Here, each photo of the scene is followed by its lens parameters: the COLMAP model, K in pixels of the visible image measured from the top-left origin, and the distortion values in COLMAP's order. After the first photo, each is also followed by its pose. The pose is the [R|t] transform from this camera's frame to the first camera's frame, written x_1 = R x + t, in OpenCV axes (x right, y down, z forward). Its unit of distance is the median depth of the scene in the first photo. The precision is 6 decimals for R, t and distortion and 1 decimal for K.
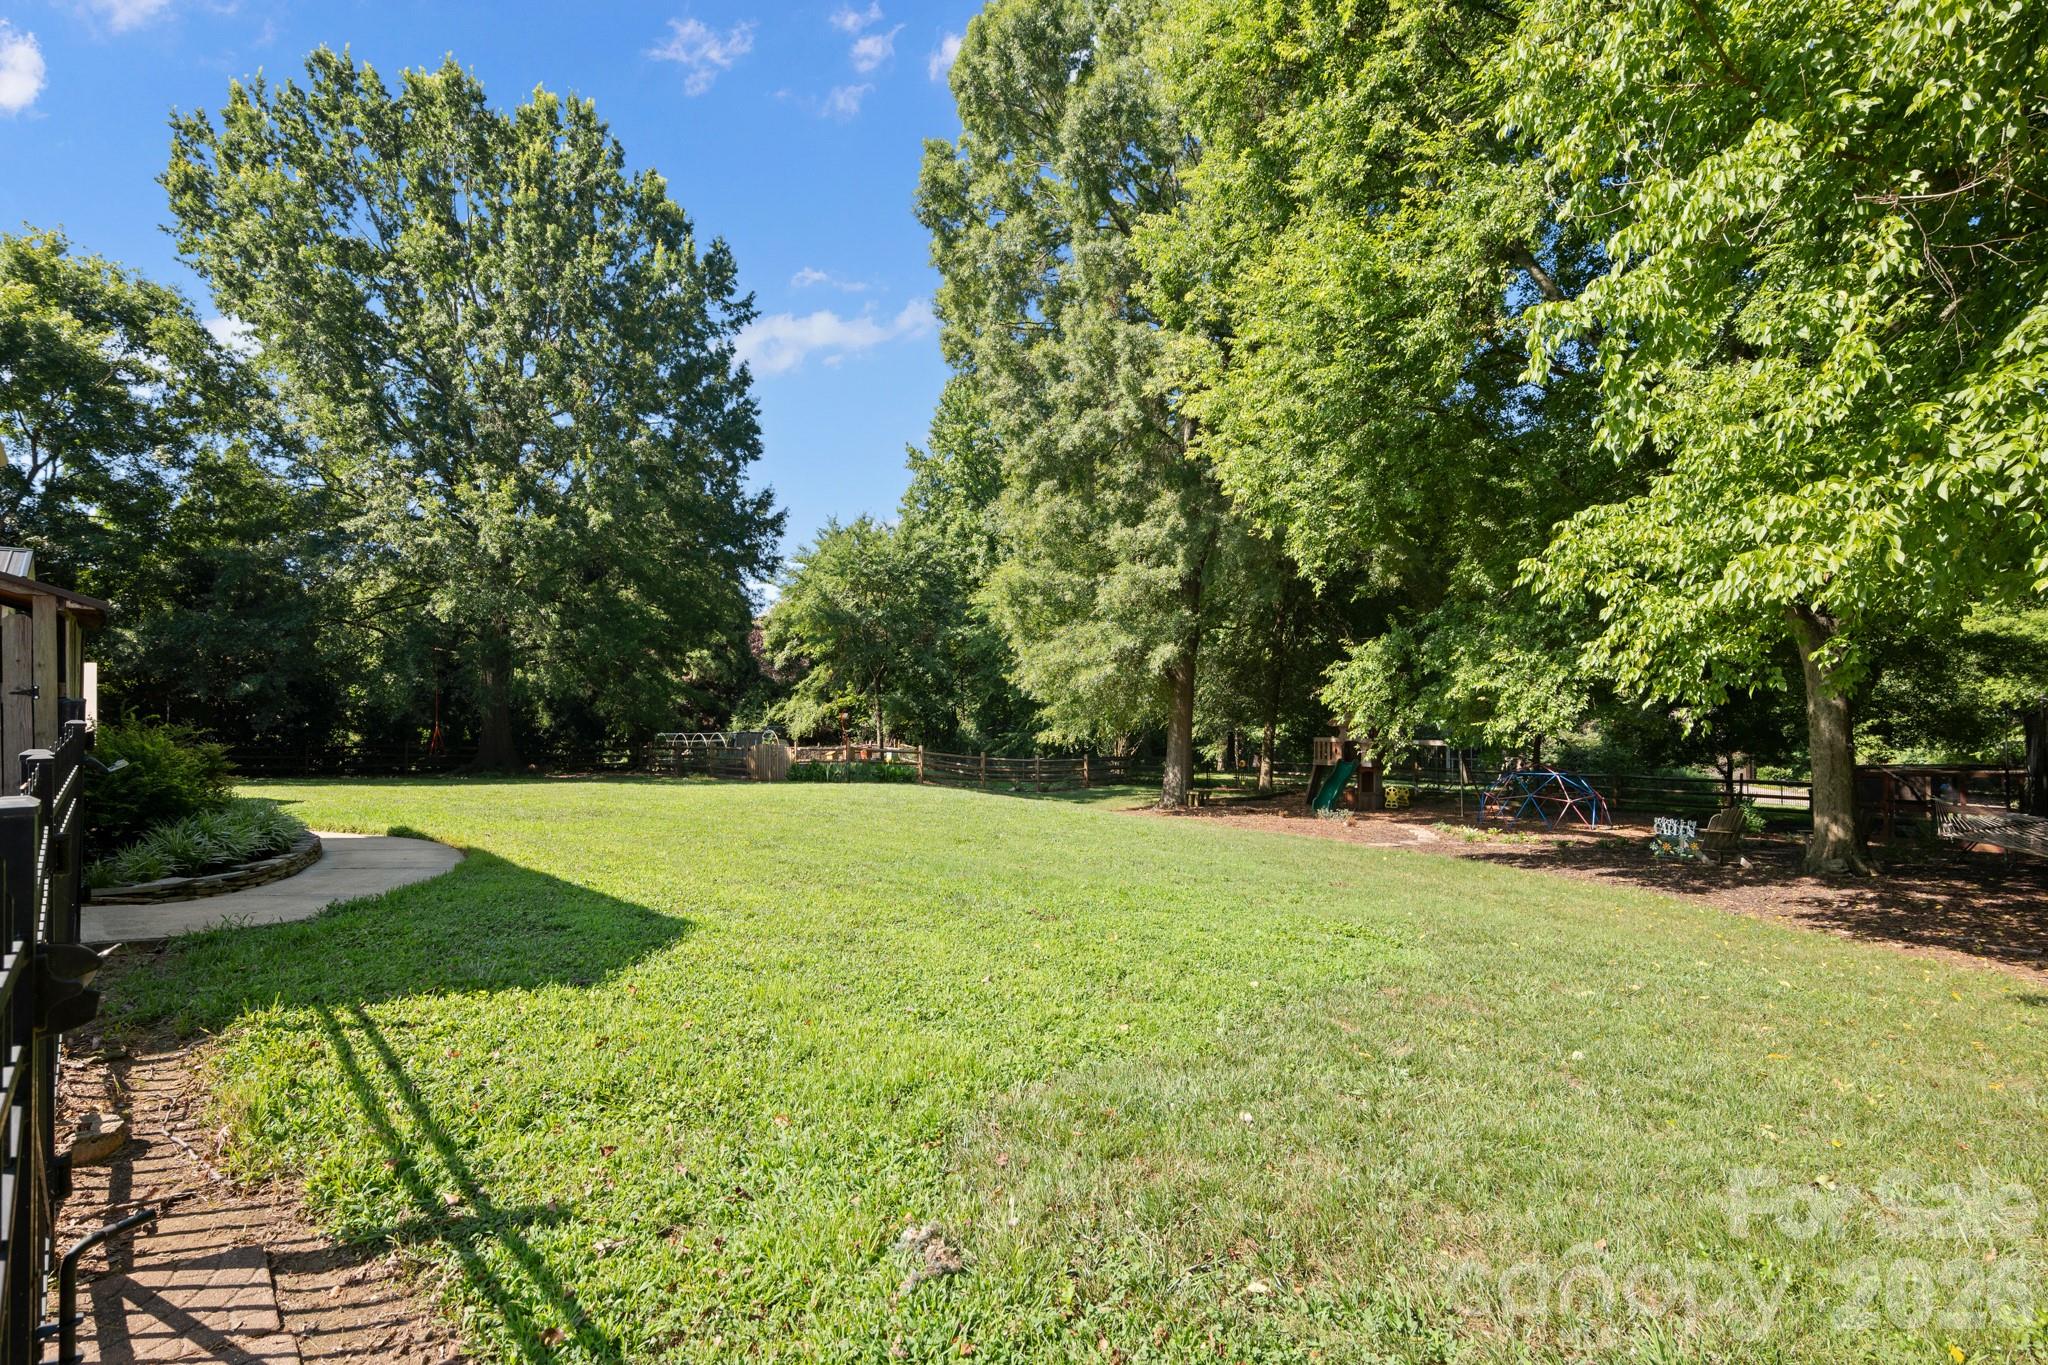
lens RADIAL K [[992.8, 0, 1010.1], [0, 992.8, 690.4], [0, 0, 1]] dist [-0.002467, 0.012153]
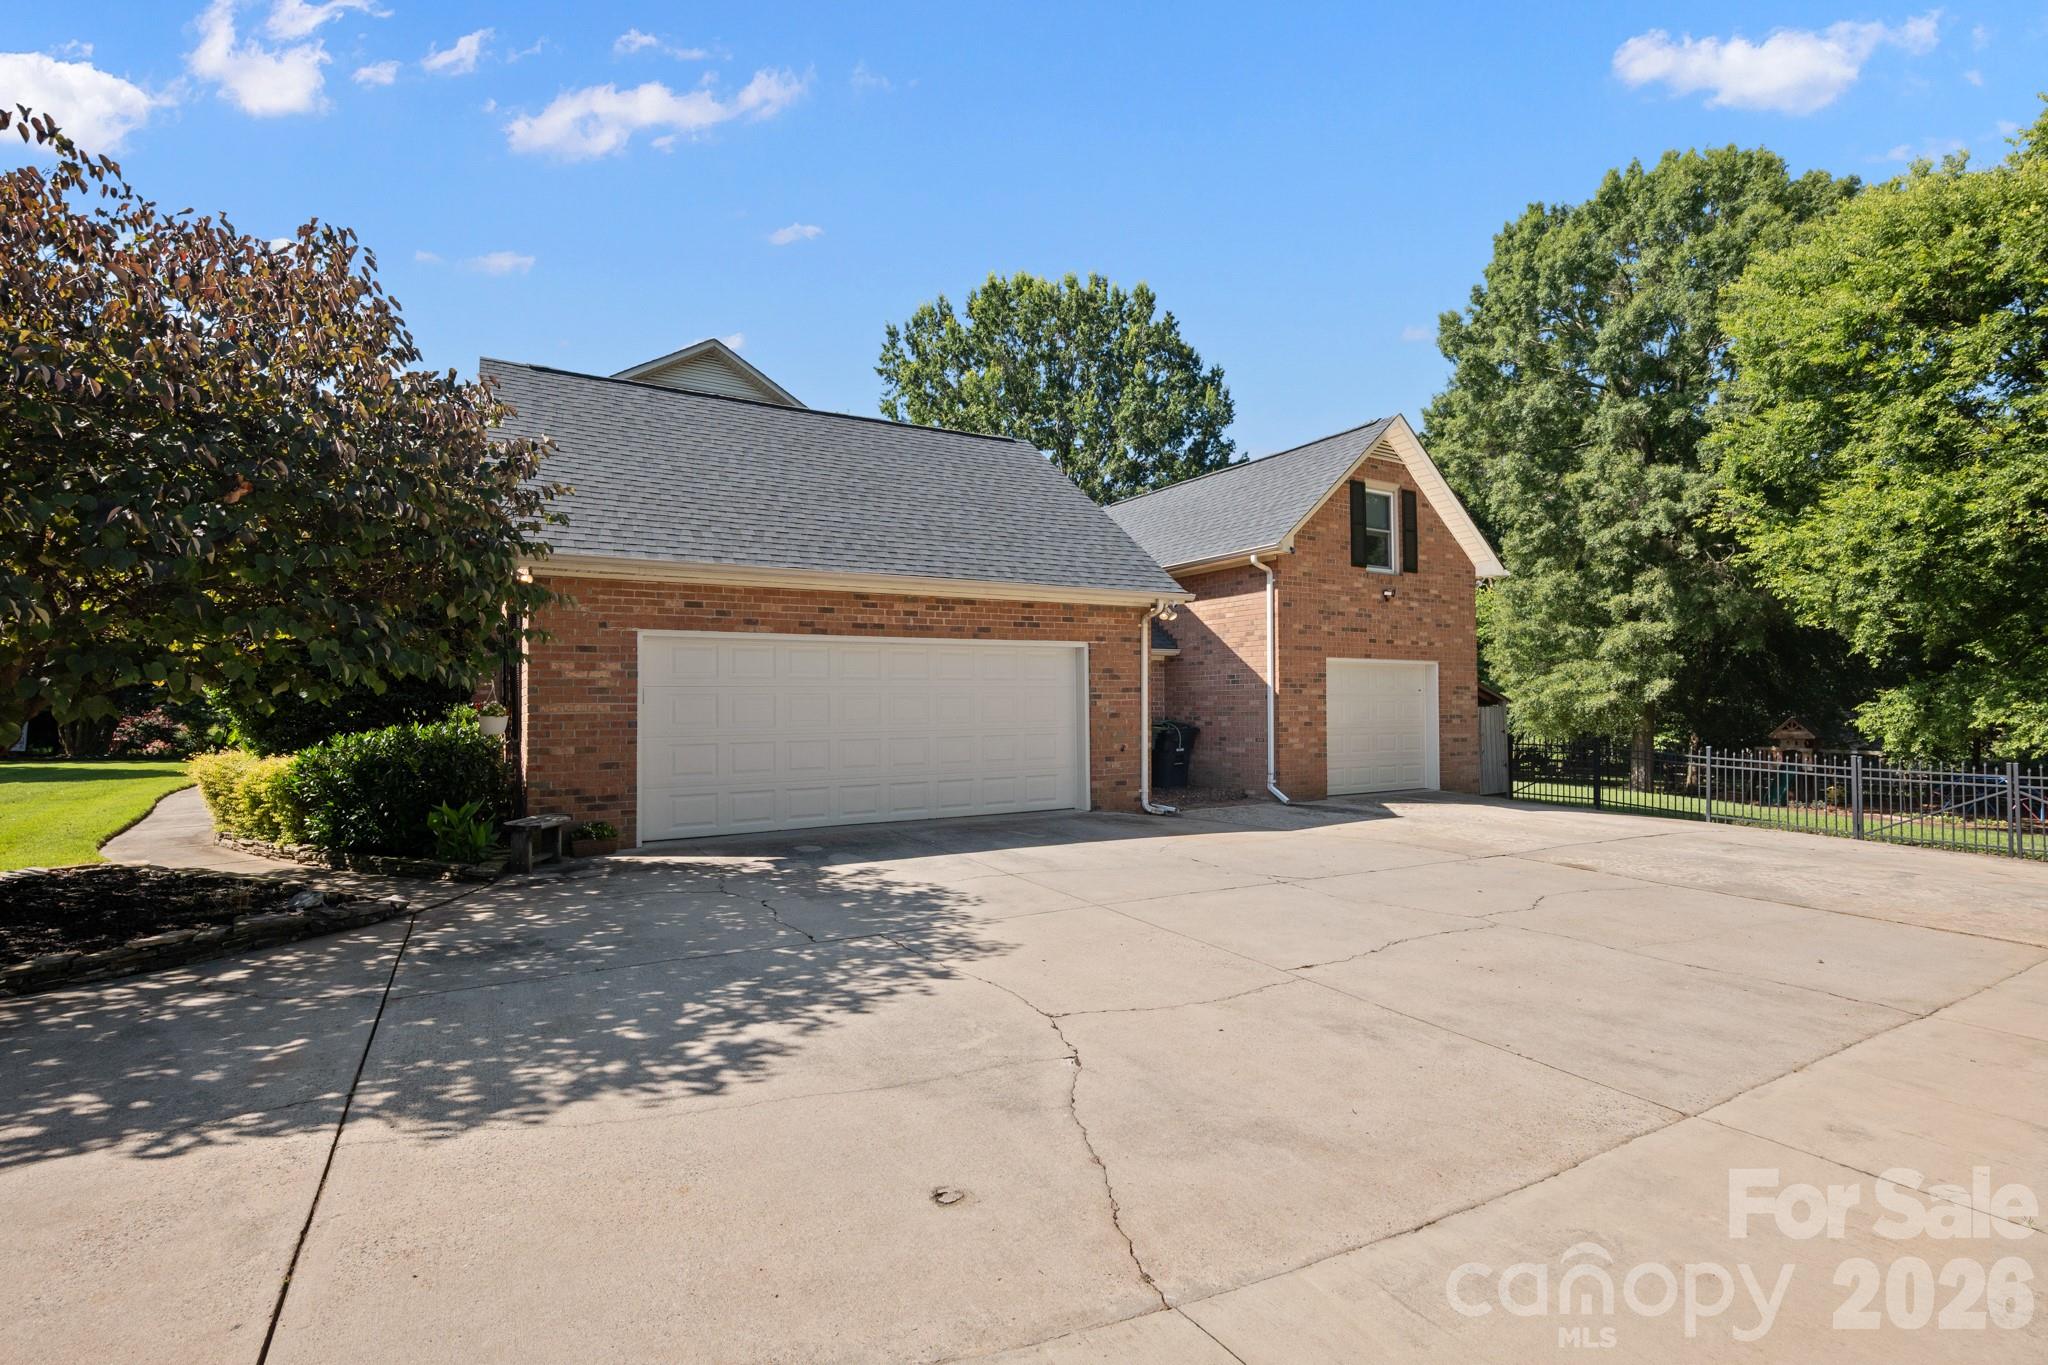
lens RADIAL K [[992.8, 0, 1010.1], [0, 992.8, 690.4], [0, 0, 1]] dist [-0.002467, 0.012153]
pose [[0.977035, -0.002294, -0.213065, -0.678159], [0.002638, 0.999996, 0.001334, -0.053856], [0.213061, -0.001866, 0.977037, -0.865788]]
